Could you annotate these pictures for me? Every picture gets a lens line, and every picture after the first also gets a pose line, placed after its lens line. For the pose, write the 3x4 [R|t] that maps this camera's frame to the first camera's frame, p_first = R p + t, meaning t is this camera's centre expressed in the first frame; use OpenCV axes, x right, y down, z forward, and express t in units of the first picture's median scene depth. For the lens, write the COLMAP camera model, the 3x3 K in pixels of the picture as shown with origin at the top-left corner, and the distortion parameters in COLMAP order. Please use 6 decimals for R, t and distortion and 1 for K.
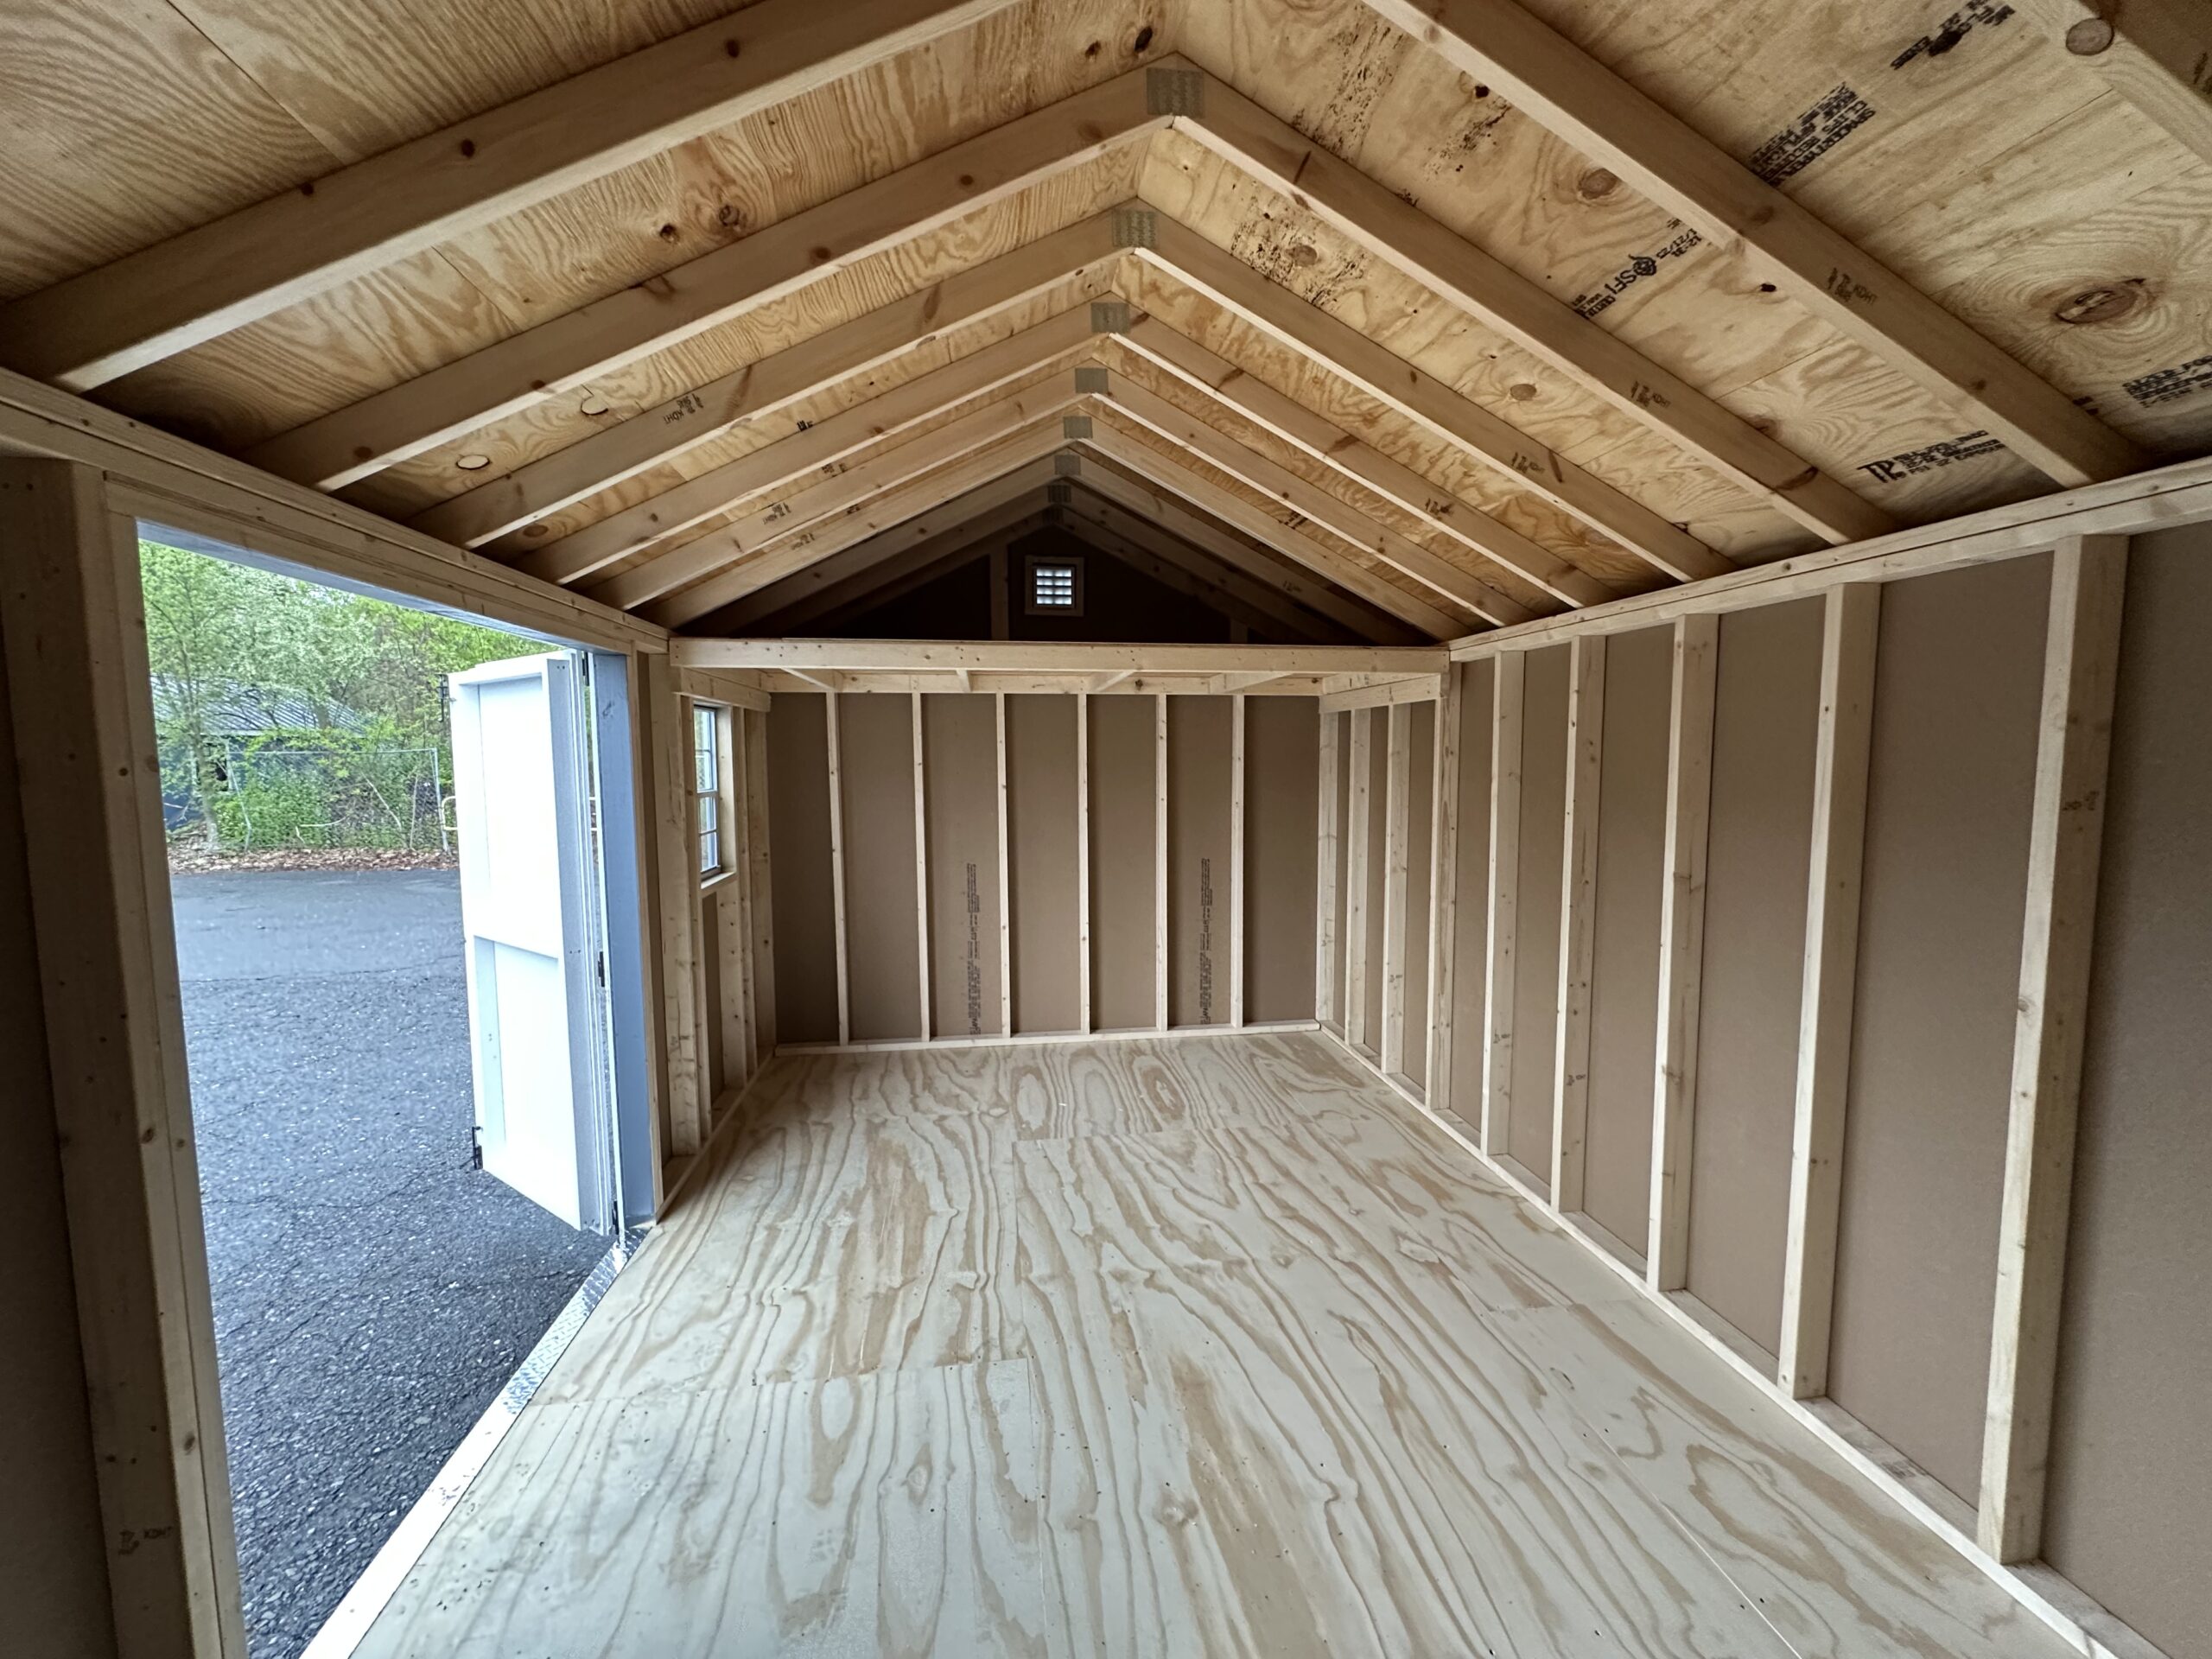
lens RADIAL K [[878.2, 0, 1107.2], [0, 878.2, 827.6], [0, 0, 1]] dist [-0.004232, 0.000584]
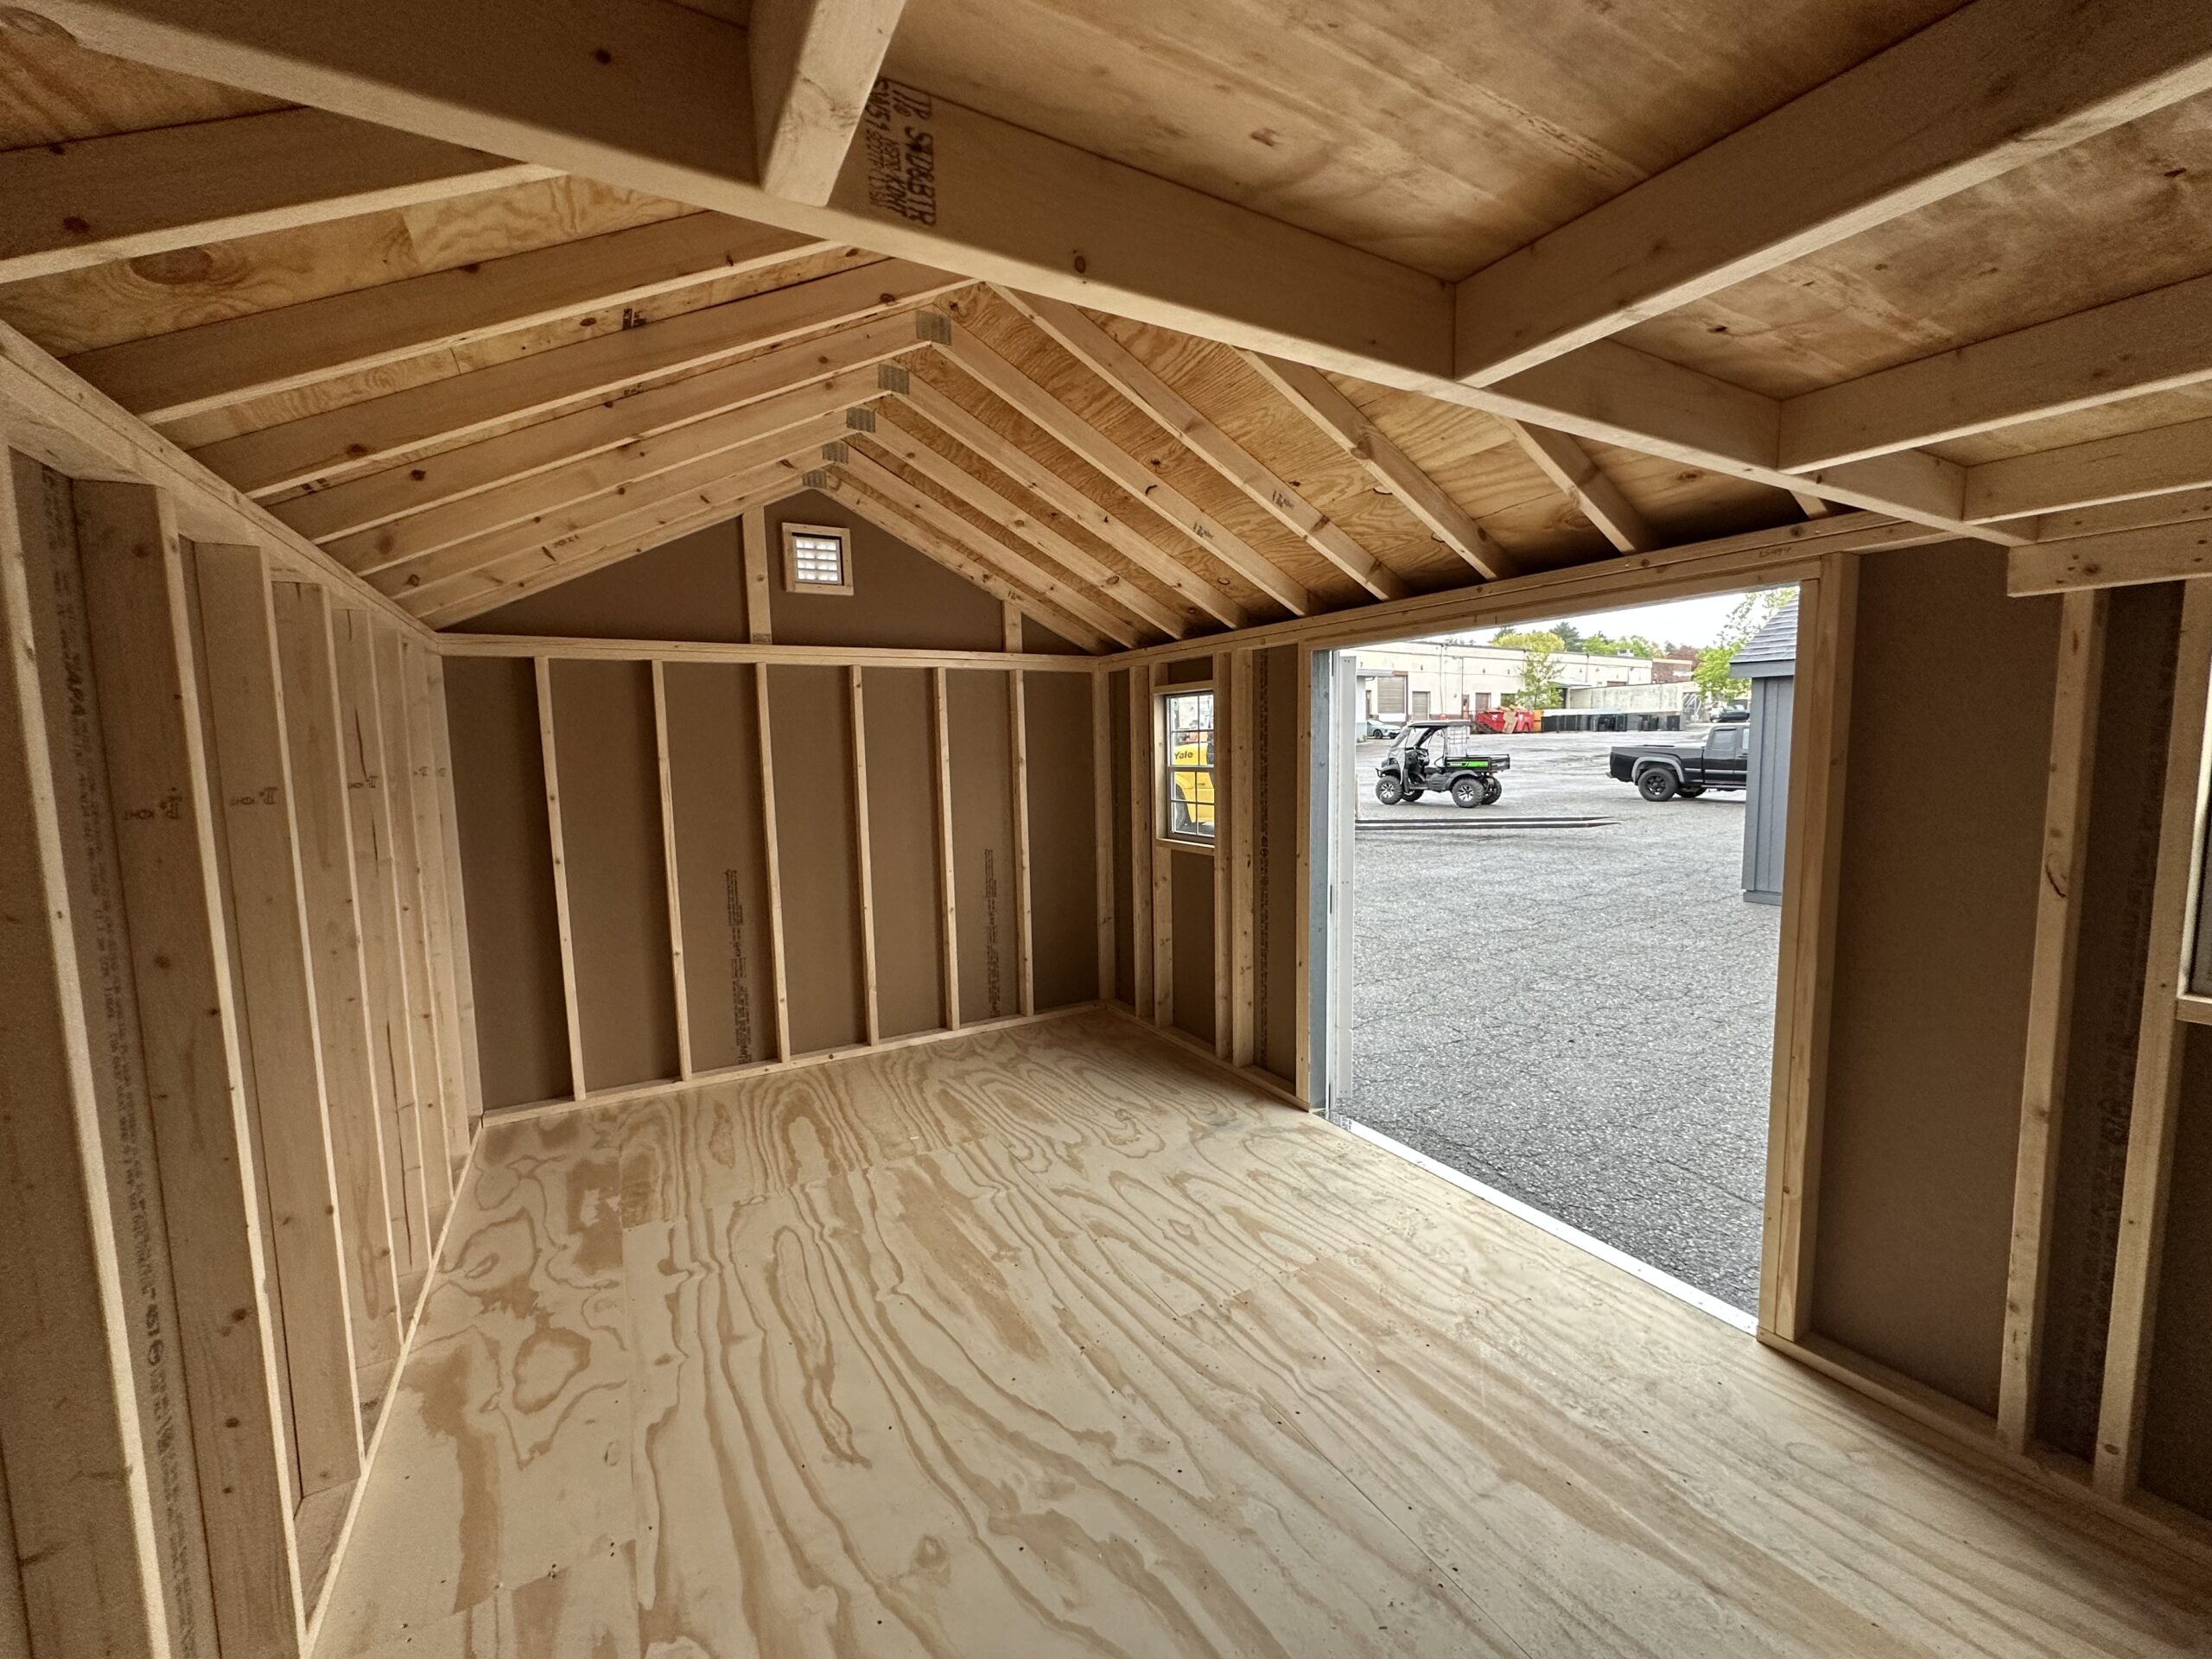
lens RADIAL K [[878.2, 0, 1113.0], [0, 878.2, 832.6], [0, 0, 1]] dist [-0.004232, 0.000584]
pose [[-0.925296, 0.059289, -0.374582, 0.291964], [-0.010119, 0.983492, 0.180666, -0.124142], [0.379110, 0.170960, -0.909422, 1.579609]]
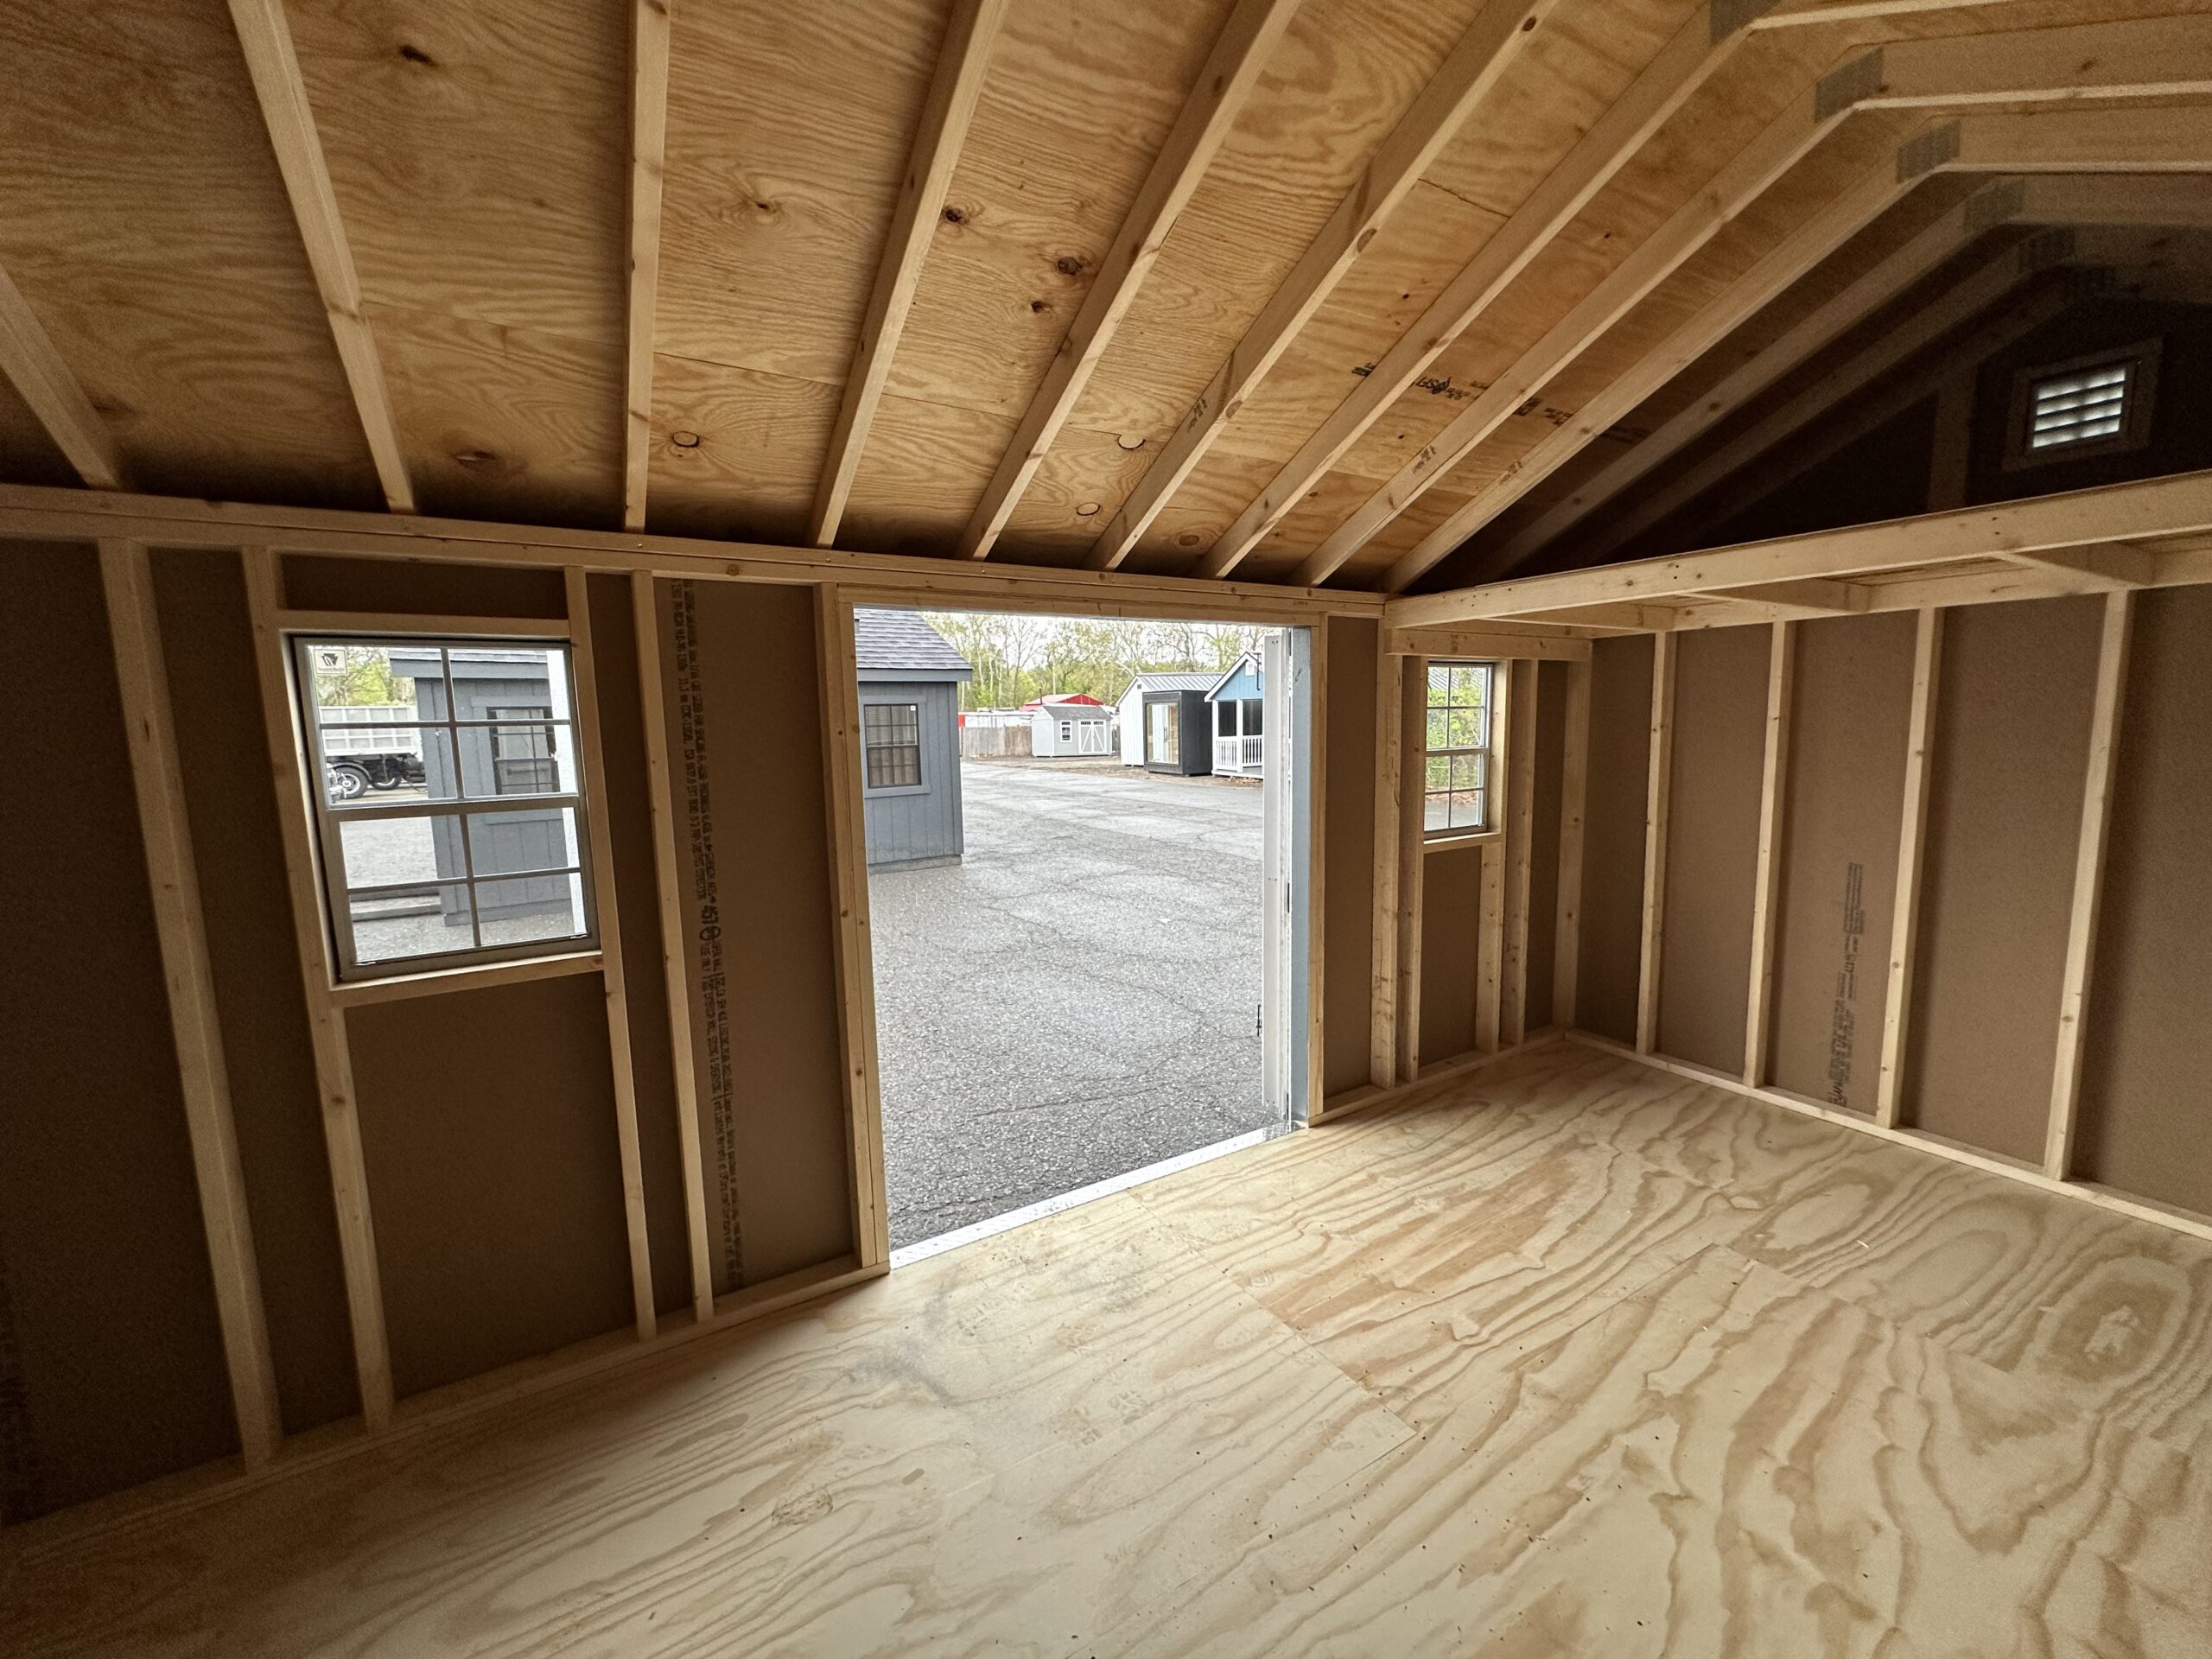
lens RADIAL K [[878.2, 0, 1103.0], [0, 878.2, 829.0], [0, 0, 1]] dist [-0.004232, 0.000584]
pose [[0.393283, 0.108964, -0.912938, 0.431222], [-0.056833, 0.993935, 0.094148, -0.030036], [0.917659, 0.014858, 0.397091, 0.330591]]
